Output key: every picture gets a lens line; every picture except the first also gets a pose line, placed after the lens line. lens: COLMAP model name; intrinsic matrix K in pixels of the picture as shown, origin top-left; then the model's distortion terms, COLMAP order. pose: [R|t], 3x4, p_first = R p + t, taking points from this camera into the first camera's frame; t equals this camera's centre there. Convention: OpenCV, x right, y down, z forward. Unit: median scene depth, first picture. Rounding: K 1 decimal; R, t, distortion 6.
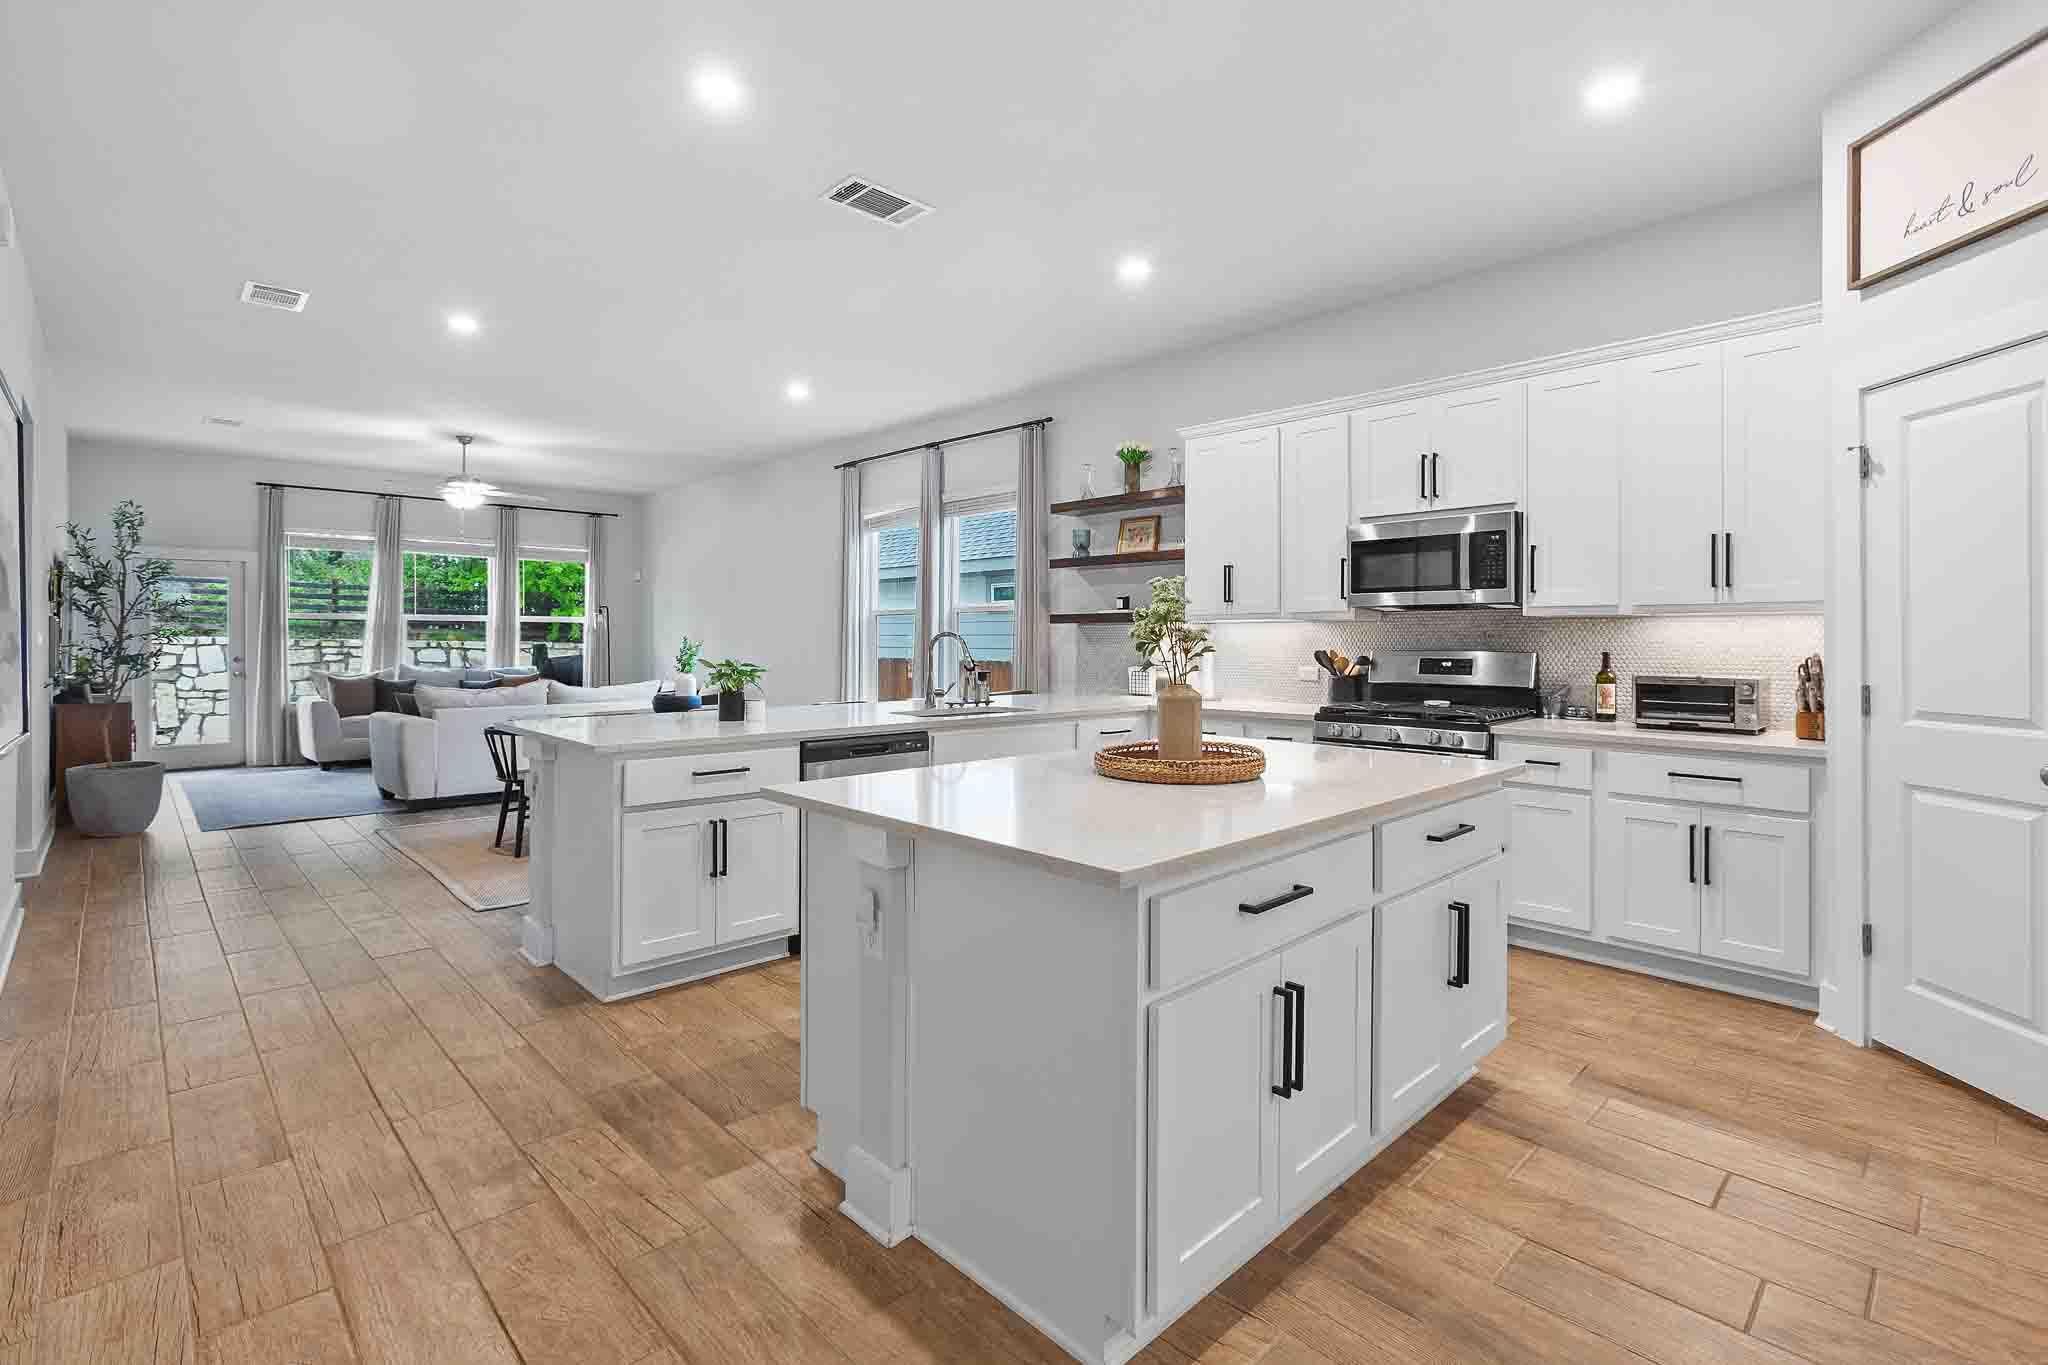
lens RADIAL K [[933.6, 0, 998.5], [0, 933.6, 623.7], [0, 0, 1]] dist [-0.011842, -0.000592]
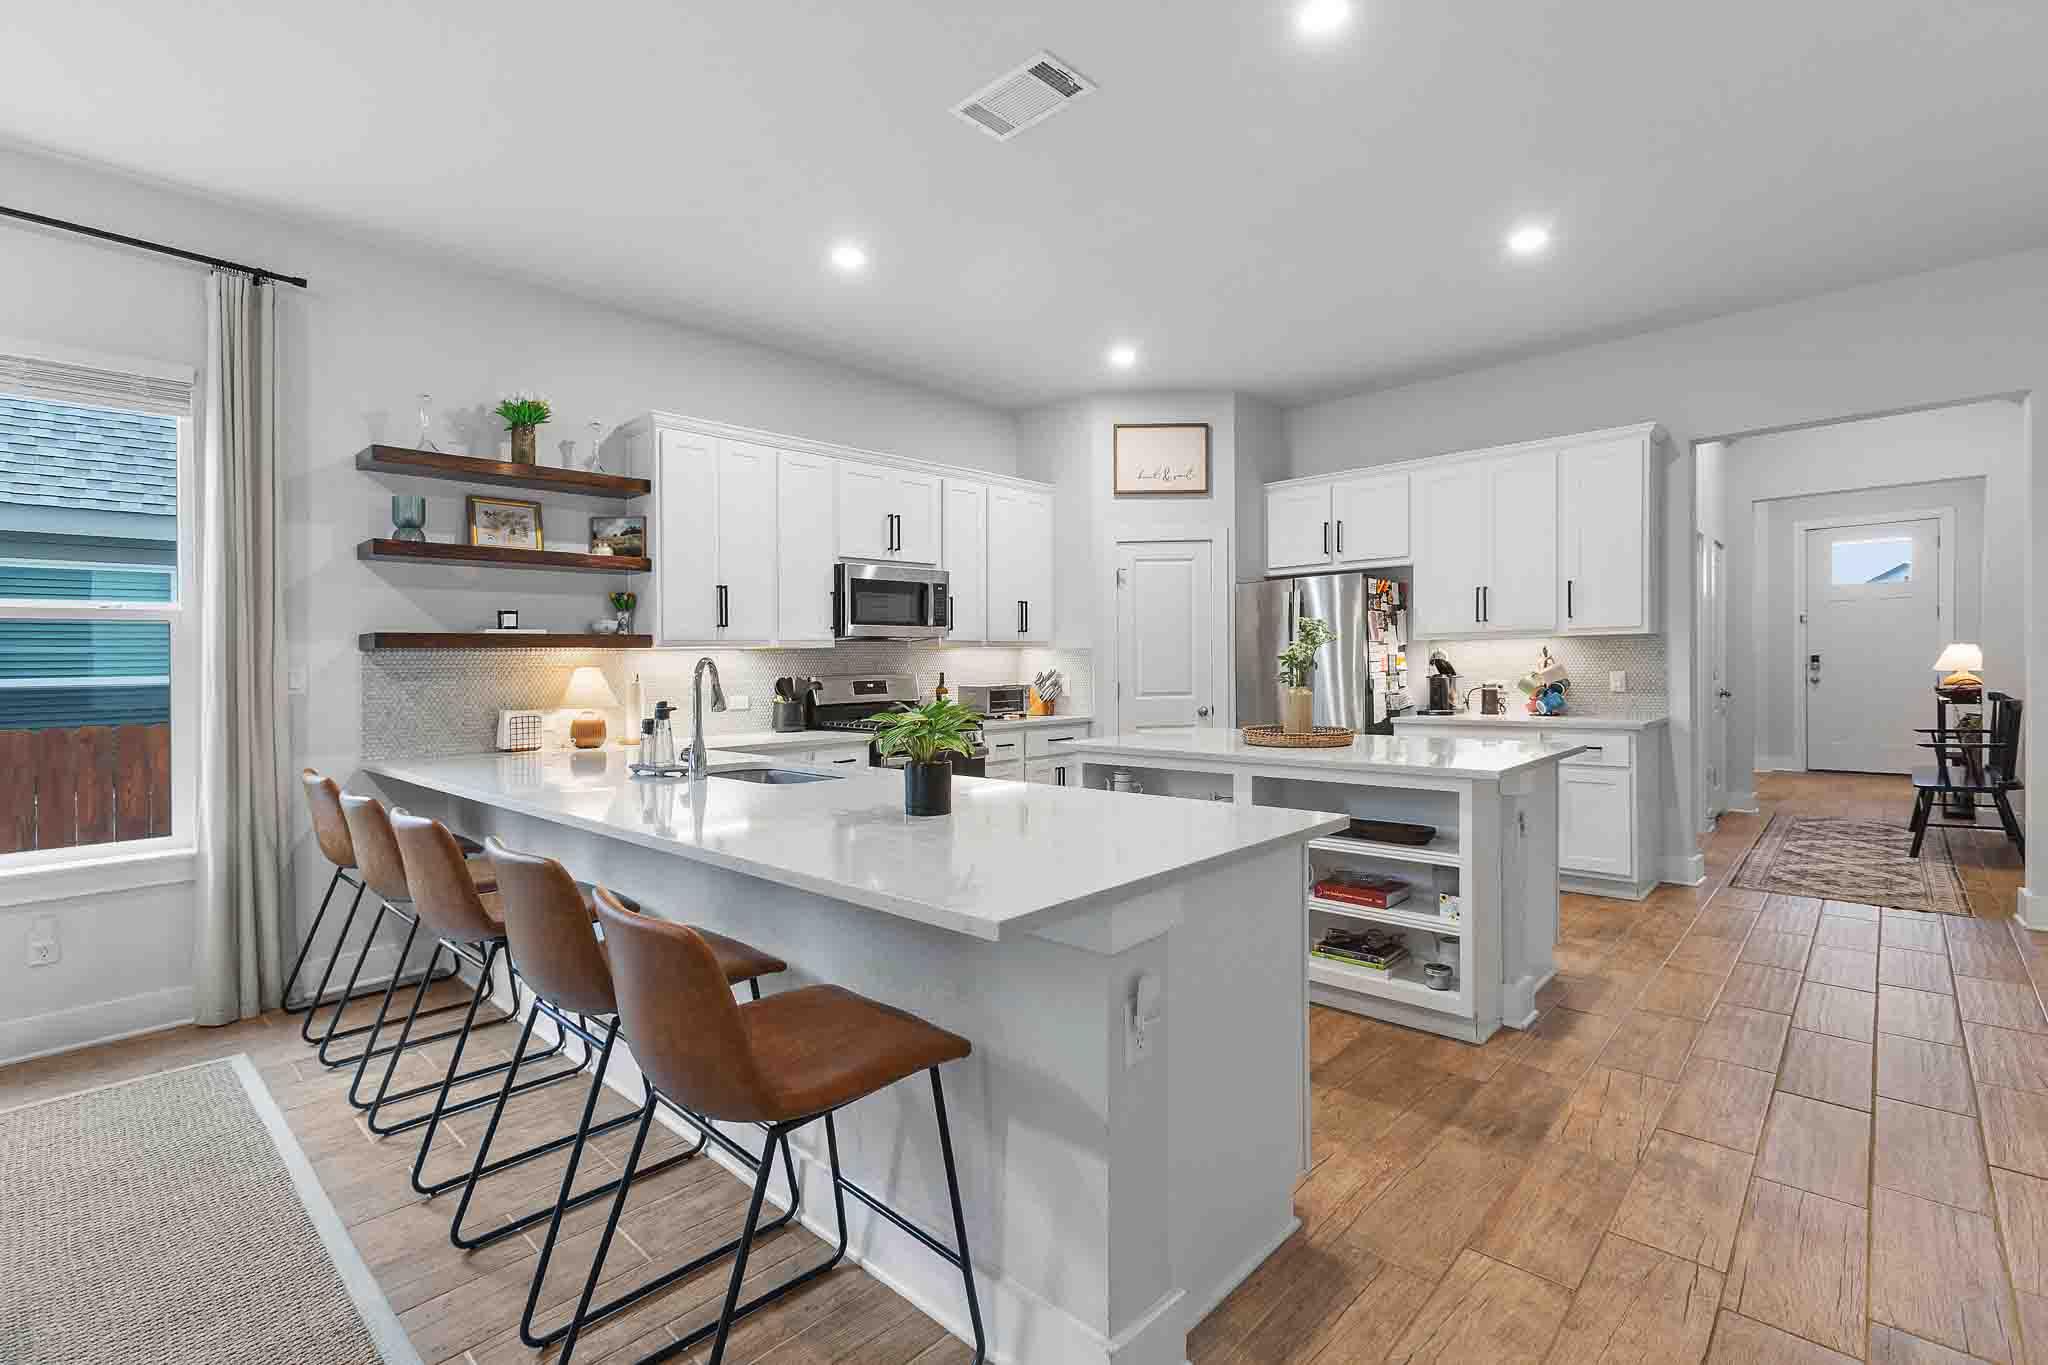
lens RADIAL K [[933.6, 0, 982.3], [0, 933.6, 679.7], [0, 0, 1]] dist [-0.011842, -0.000592]
pose [[-0.041939, -0.017473, 0.998967, -0.838356], [0.000285, 0.999847, 0.017501, 0.015624], [-0.999120, 0.001019, -0.041928, 0.995276]]
